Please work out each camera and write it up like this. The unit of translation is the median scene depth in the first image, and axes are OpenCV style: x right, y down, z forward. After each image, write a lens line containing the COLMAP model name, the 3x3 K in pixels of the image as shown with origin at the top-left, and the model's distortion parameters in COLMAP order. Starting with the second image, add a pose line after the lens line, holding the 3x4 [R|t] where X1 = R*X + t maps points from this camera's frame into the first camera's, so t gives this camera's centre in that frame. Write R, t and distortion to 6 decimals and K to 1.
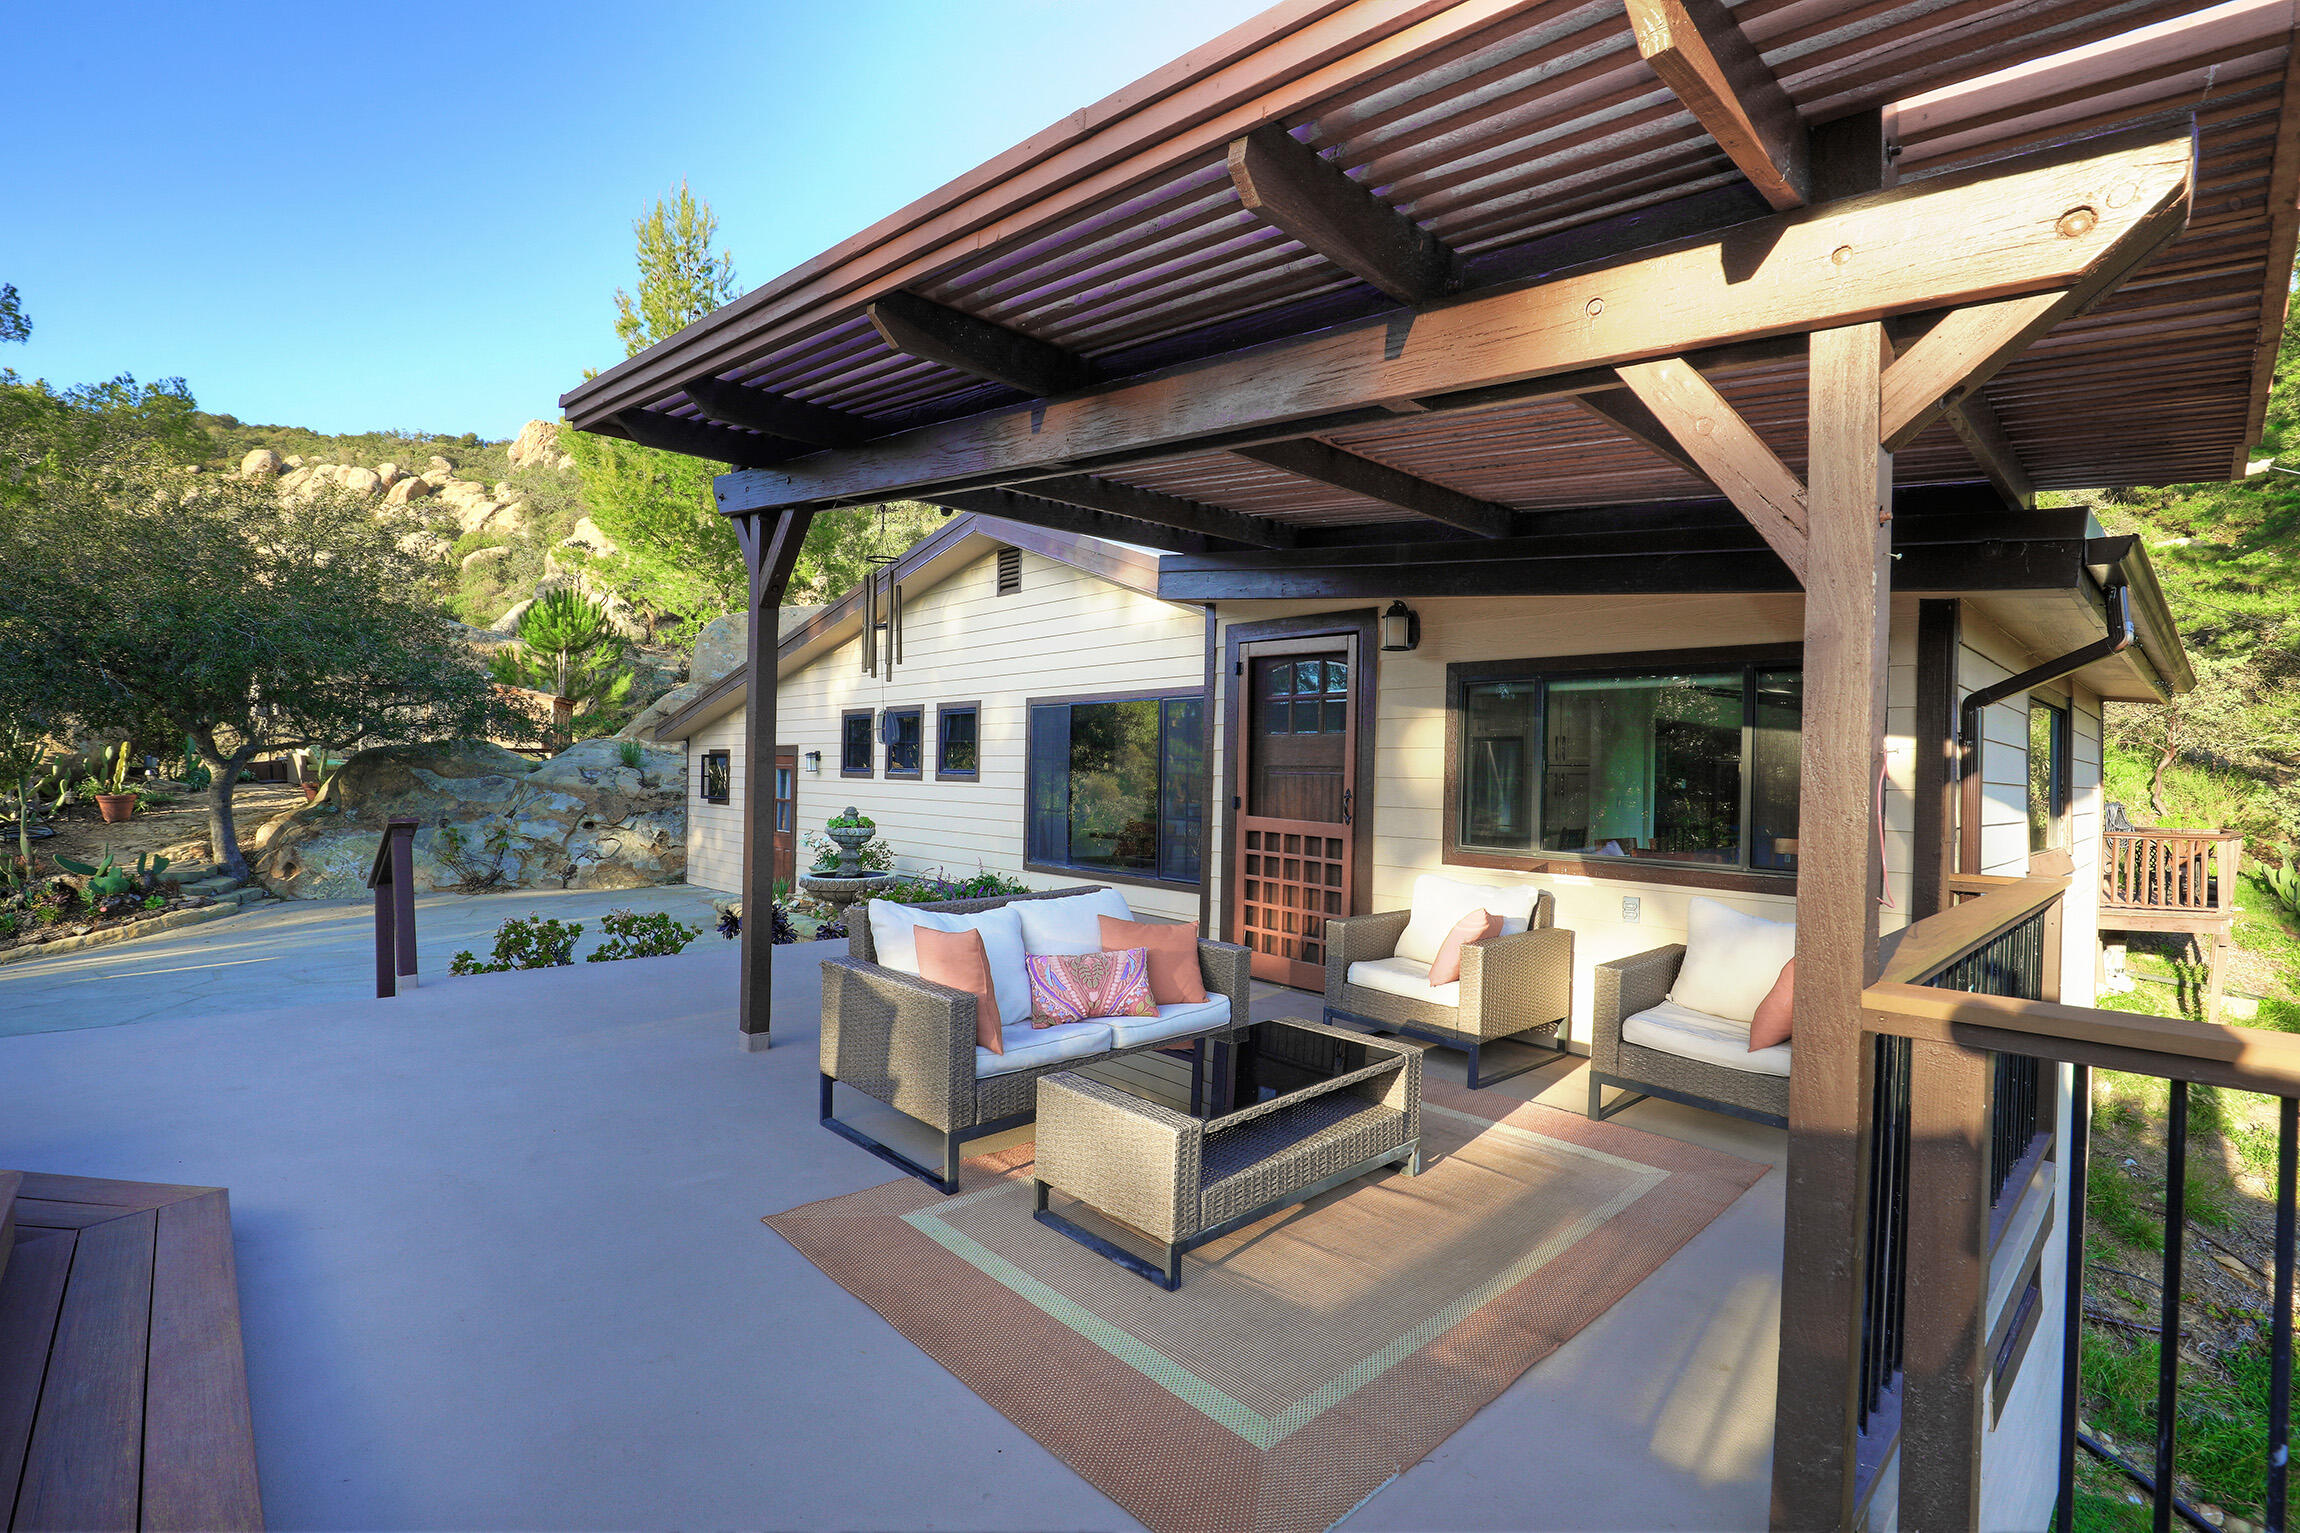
lens RADIAL K [[1059.8, 0, 1156.0], [0, 1059.8, 771.9], [0, 0, 1]] dist [-0.038512, 0.010640]
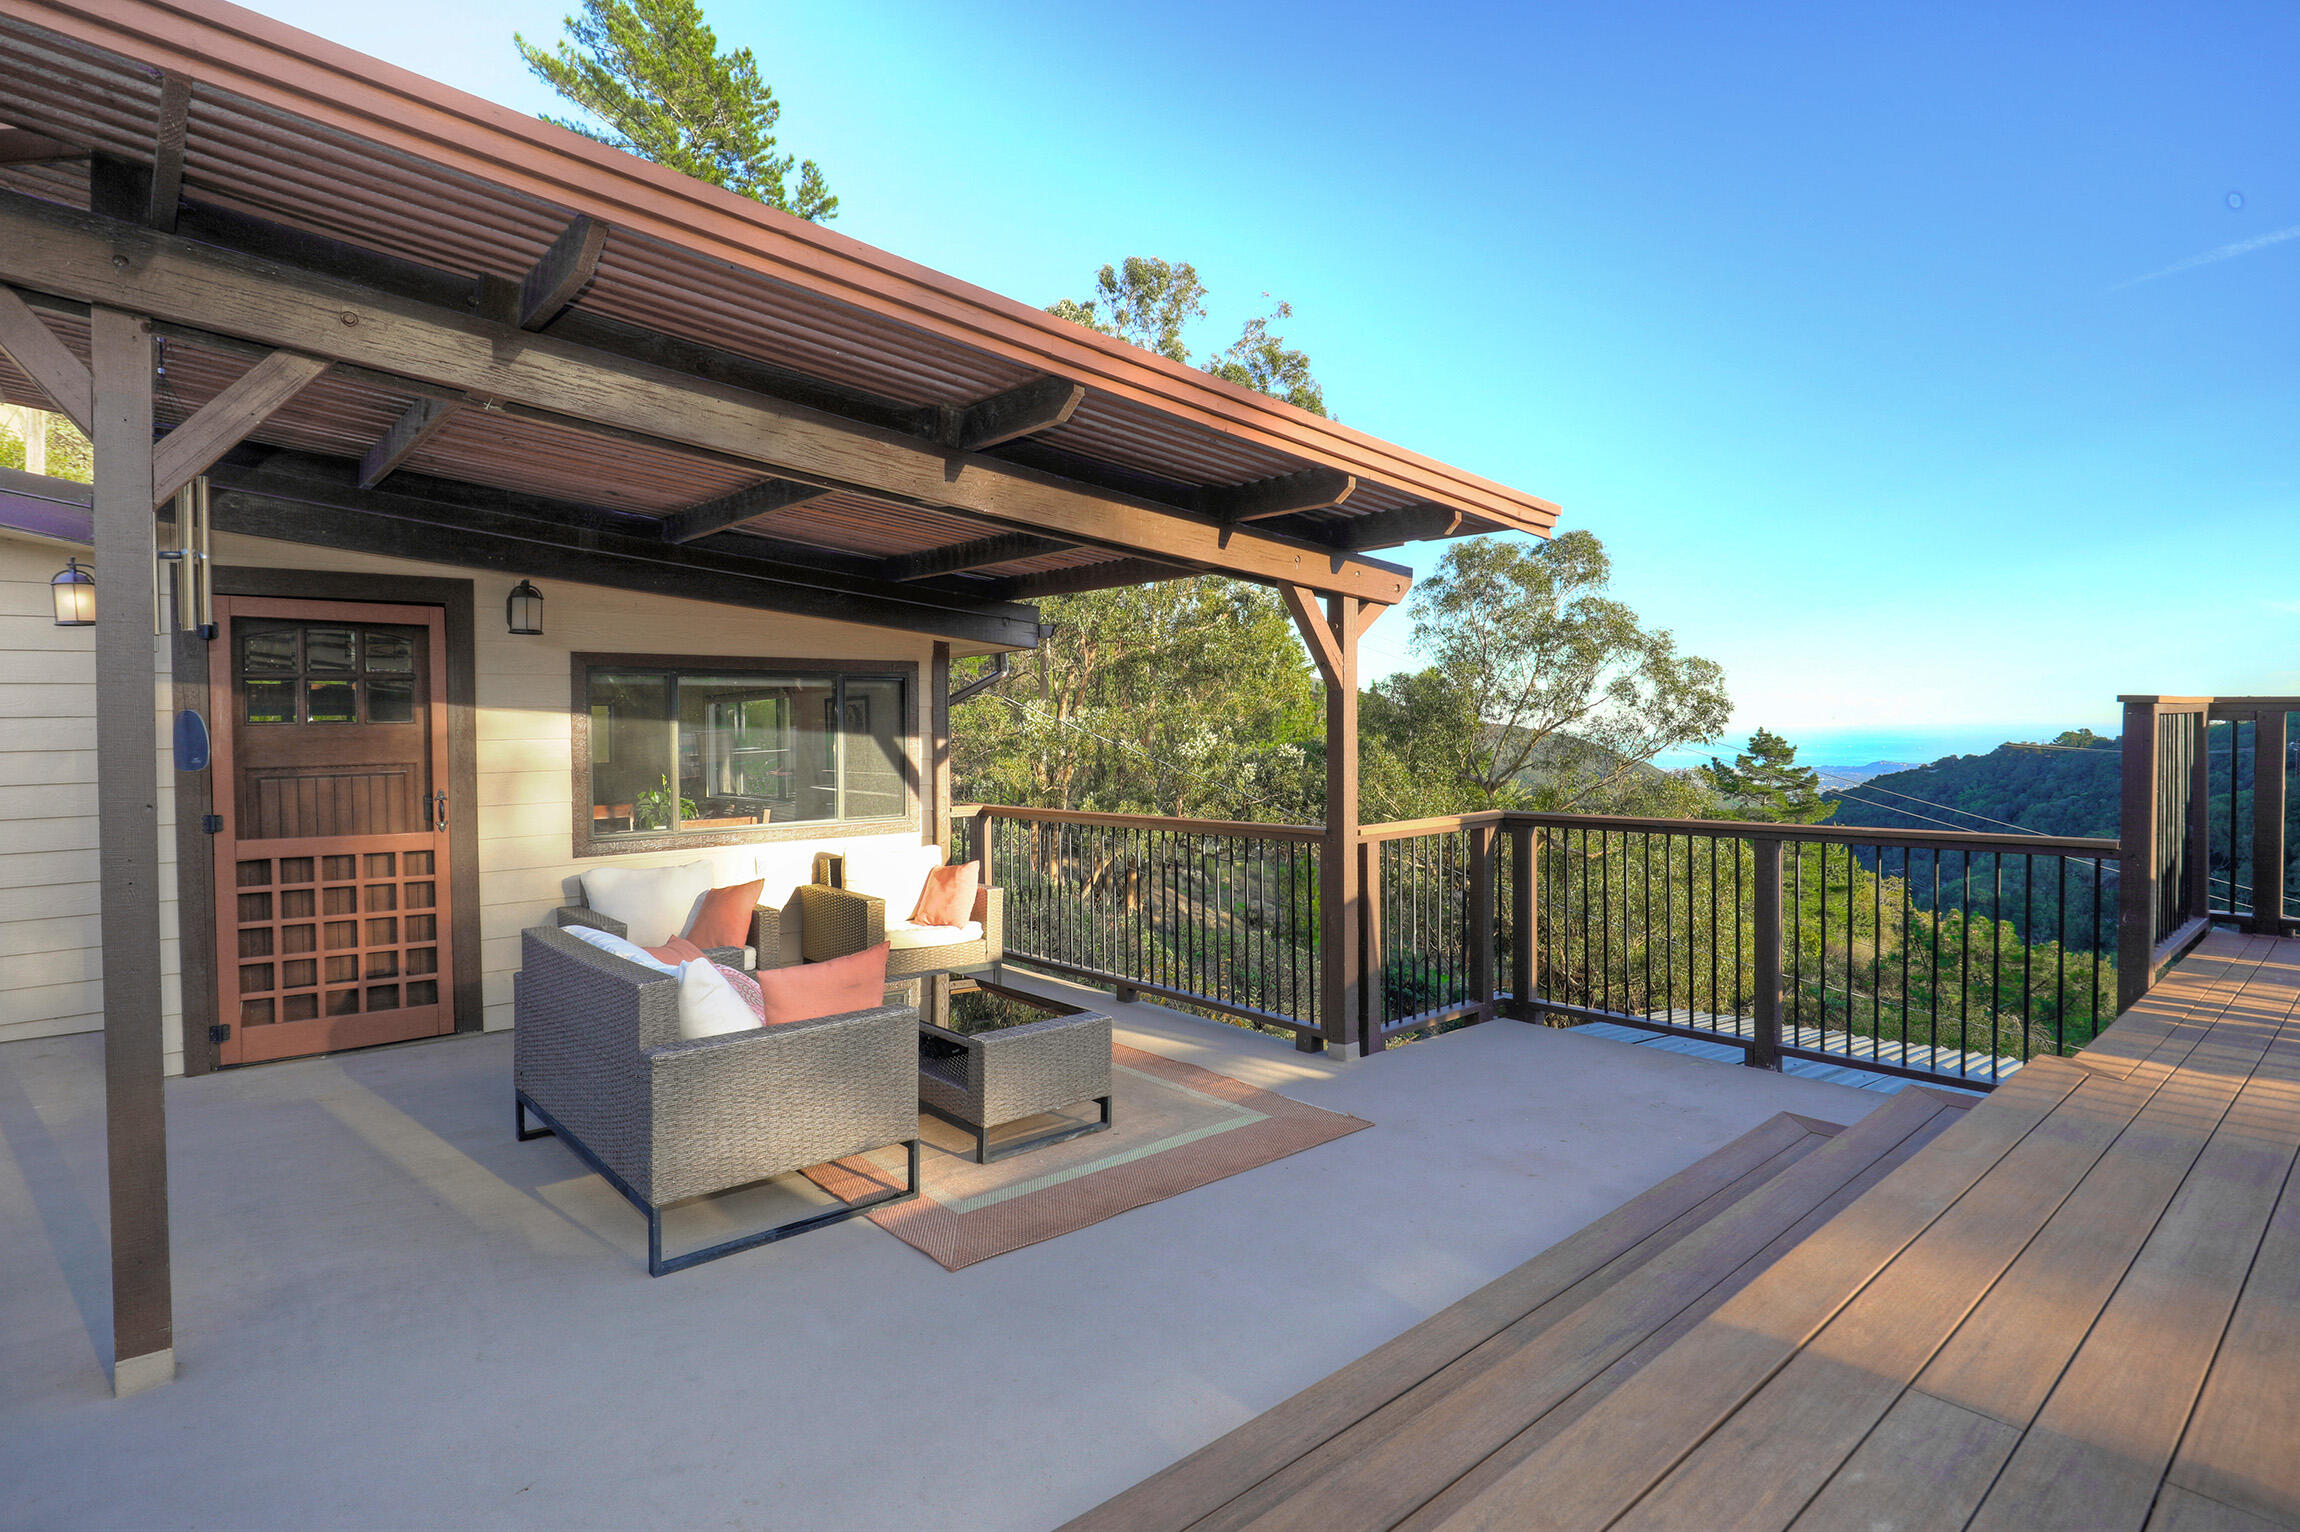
lens RADIAL K [[1158.7, 0, 1178.1], [0, 1158.7, 748.6], [0, 0, 1]] dist [-0.022113, -0.000313]
pose [[0.048372, -0.044297, 0.997847, -0.435240], [0.015929, 0.998923, 0.043573, -0.028904], [-0.998702, 0.013787, 0.049025, 0.227024]]
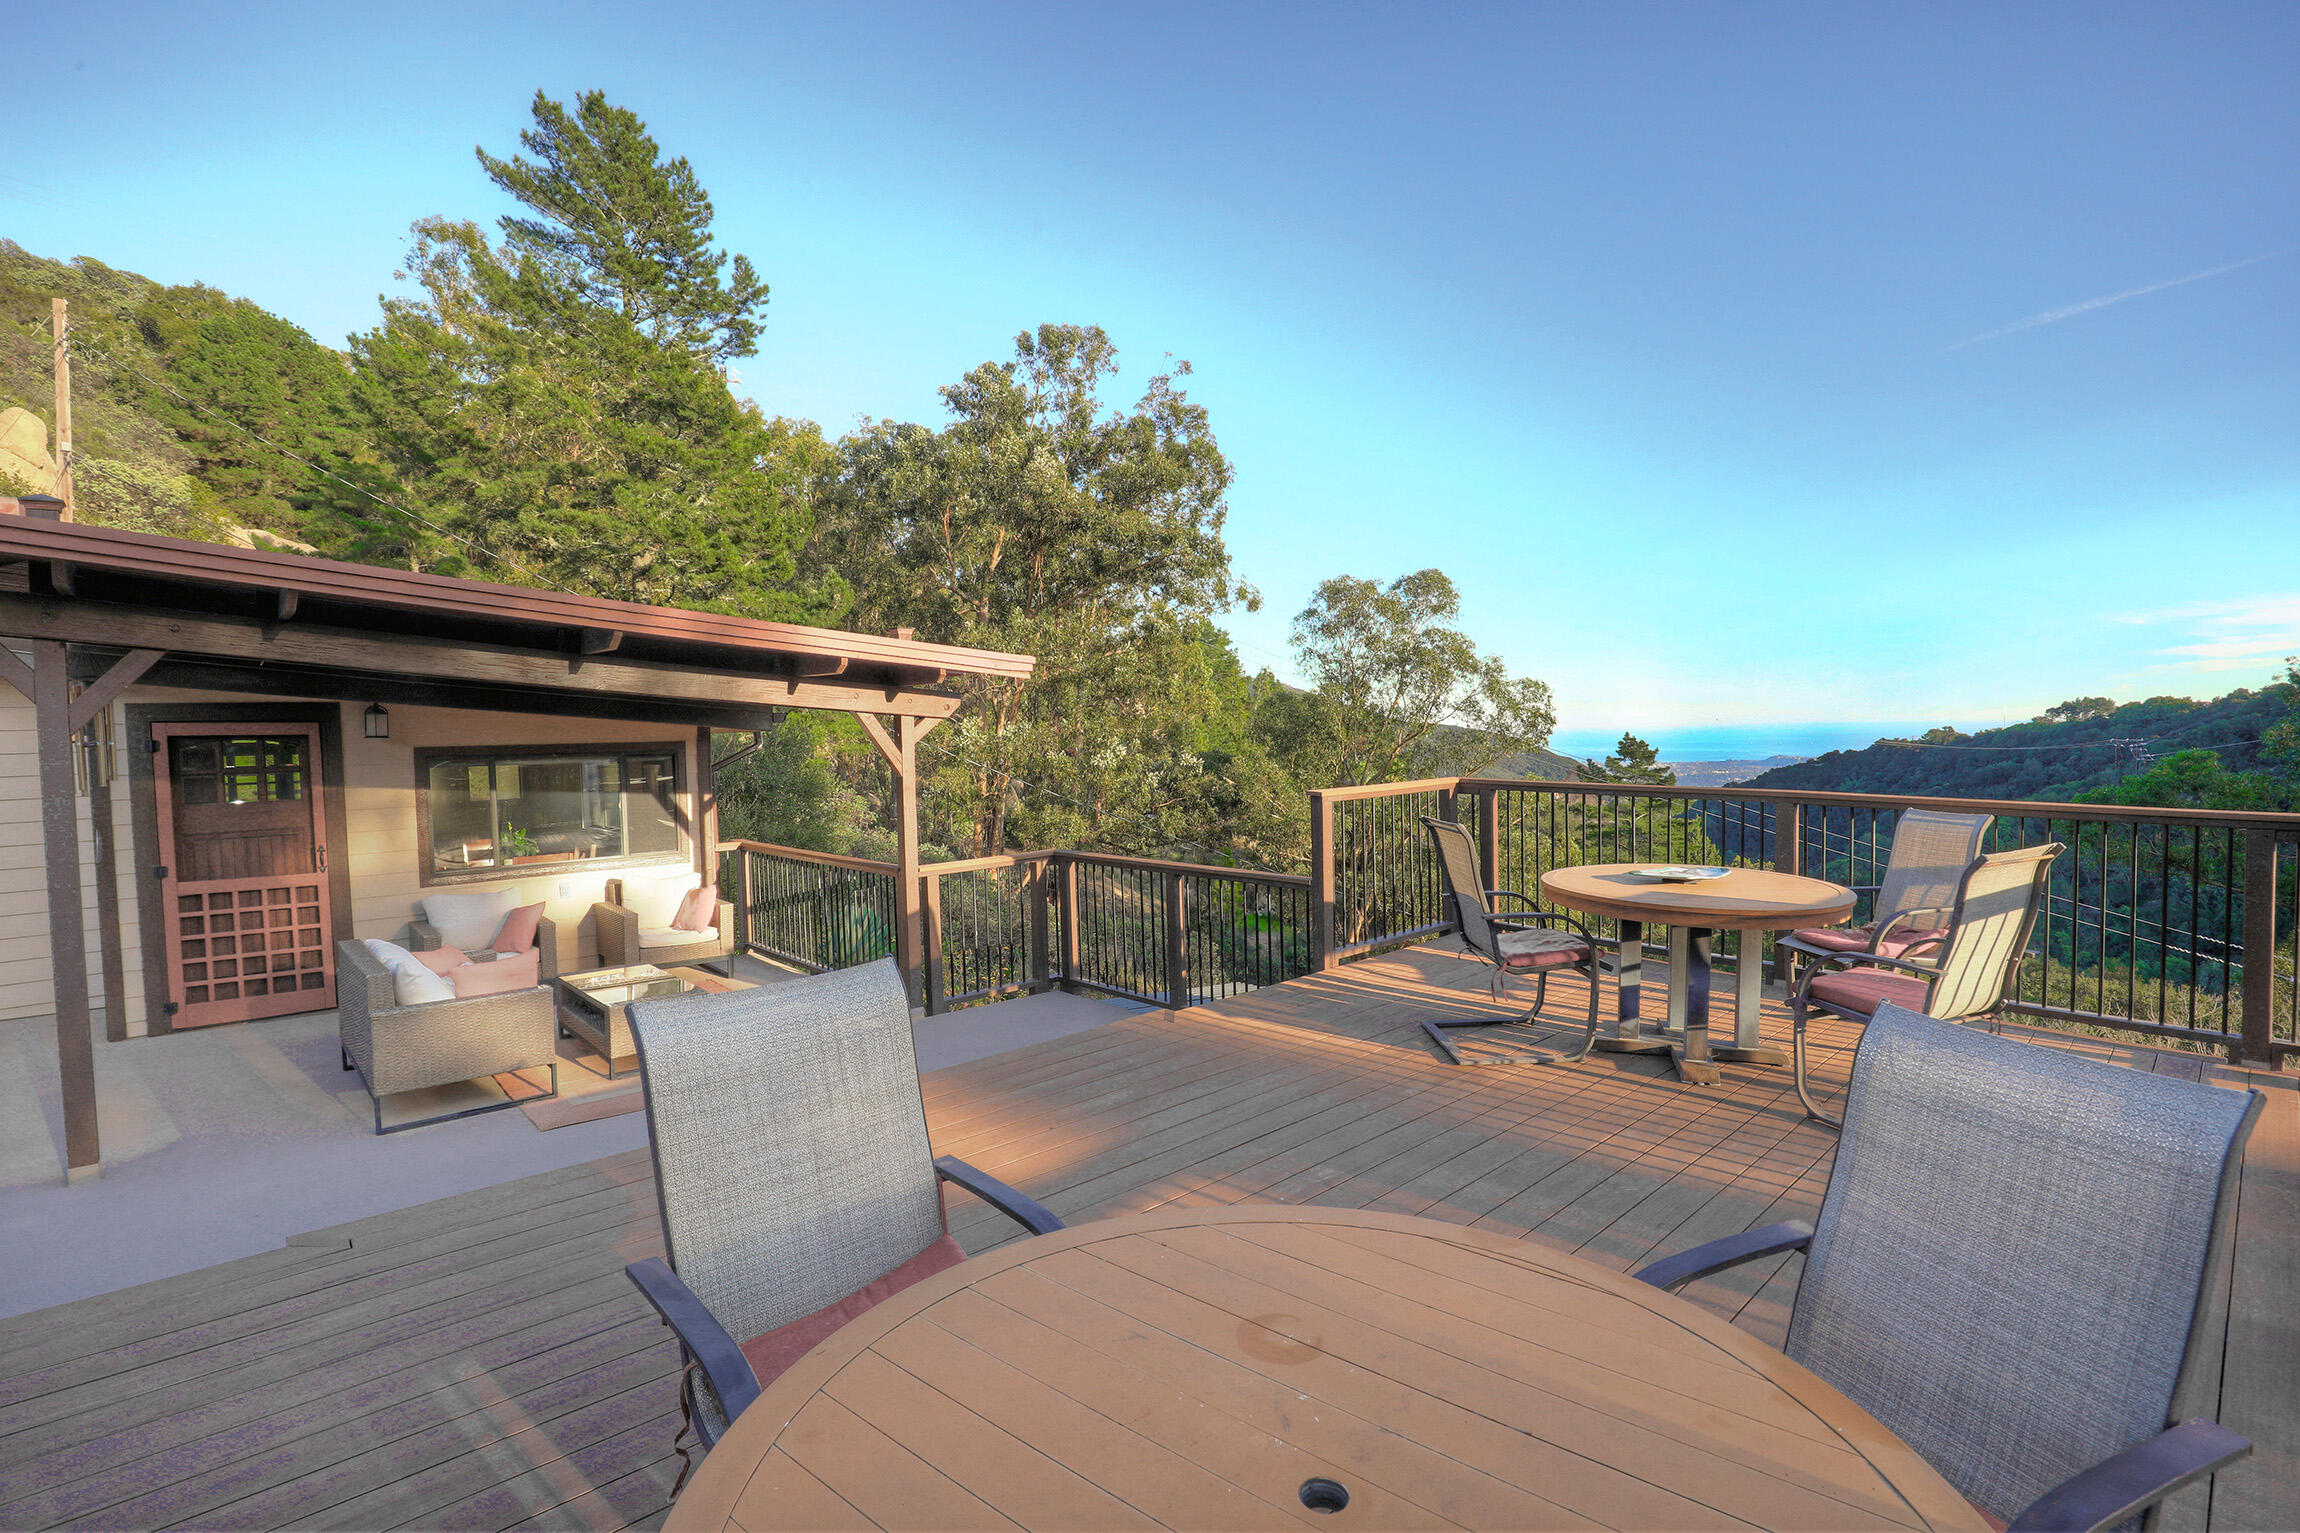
lens RADIAL K [[1059.8, 0, 1158.6], [0, 1059.8, 776.9], [0, 0, 1]] dist [-0.038512, 0.010640]
pose [[0.030572, -0.070235, 0.997062, -0.631991], [0.023132, 0.997311, 0.069544, -0.079508], [-0.999265, 0.020938, 0.032114, -0.028680]]
